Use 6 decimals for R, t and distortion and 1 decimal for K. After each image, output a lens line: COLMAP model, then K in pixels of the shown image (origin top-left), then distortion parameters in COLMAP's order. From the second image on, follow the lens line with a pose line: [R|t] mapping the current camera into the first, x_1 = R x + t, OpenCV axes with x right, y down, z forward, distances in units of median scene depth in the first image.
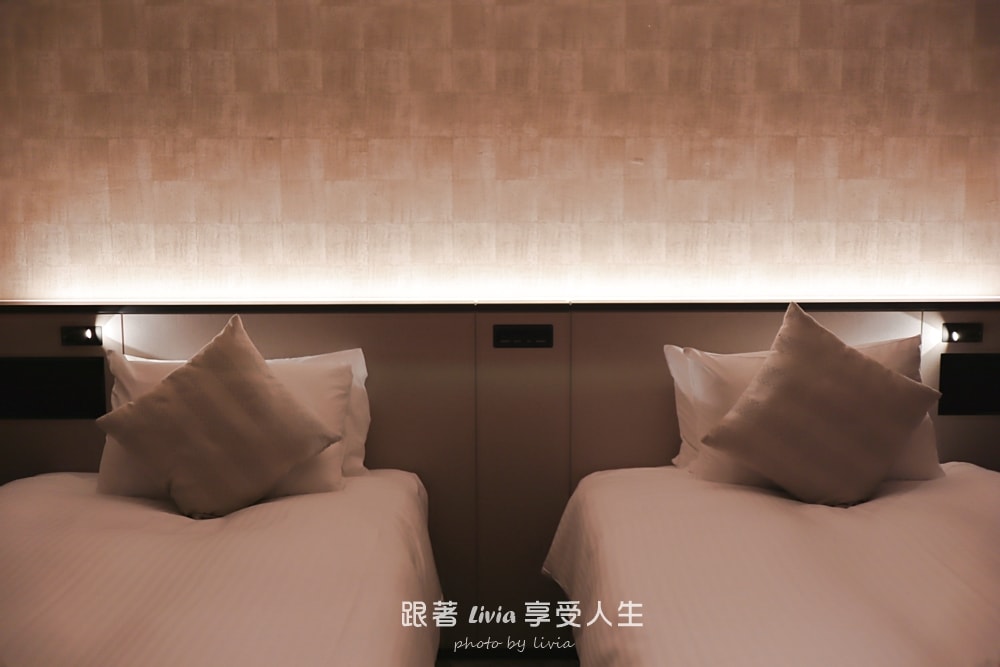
lens RADIAL K [[1337.2, 0, 500.1], [0, 1337.2, 336.6], [0, 0, 1]] dist [0.010857, 0.000000]
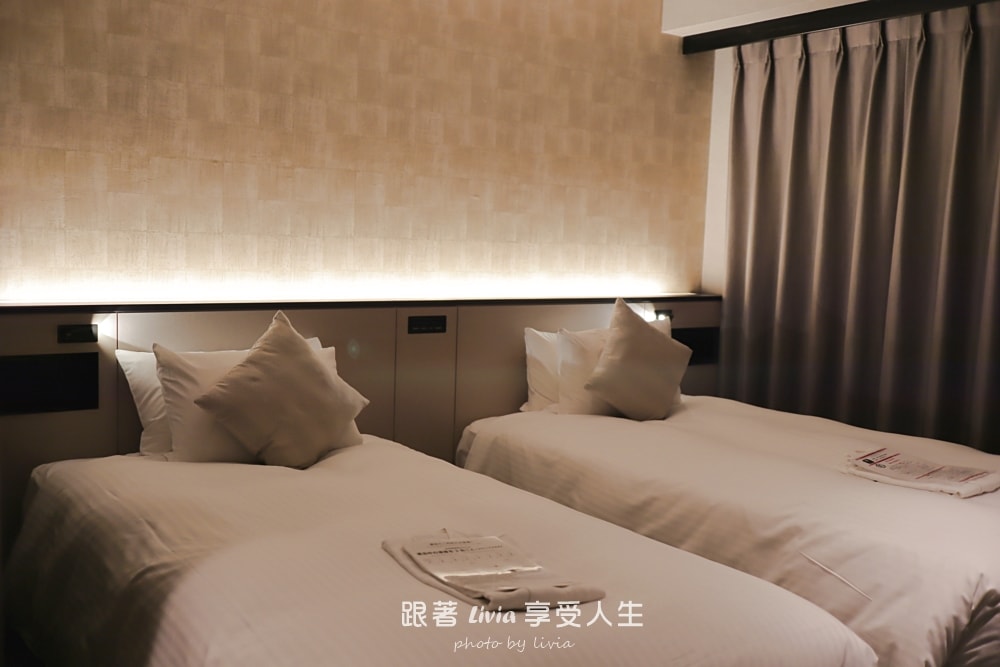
lens RADIAL K [[1337.2, 0, 499.6], [0, 1337.2, 330.7], [0, 0, 1]] dist [0.010857, 0.000000]
pose [[0.718841, -0.023344, 0.694783, -0.817738], [0.029102, 0.999570, 0.003475, 0.003195], [-0.694566, 0.017722, 0.719211, -0.011912]]
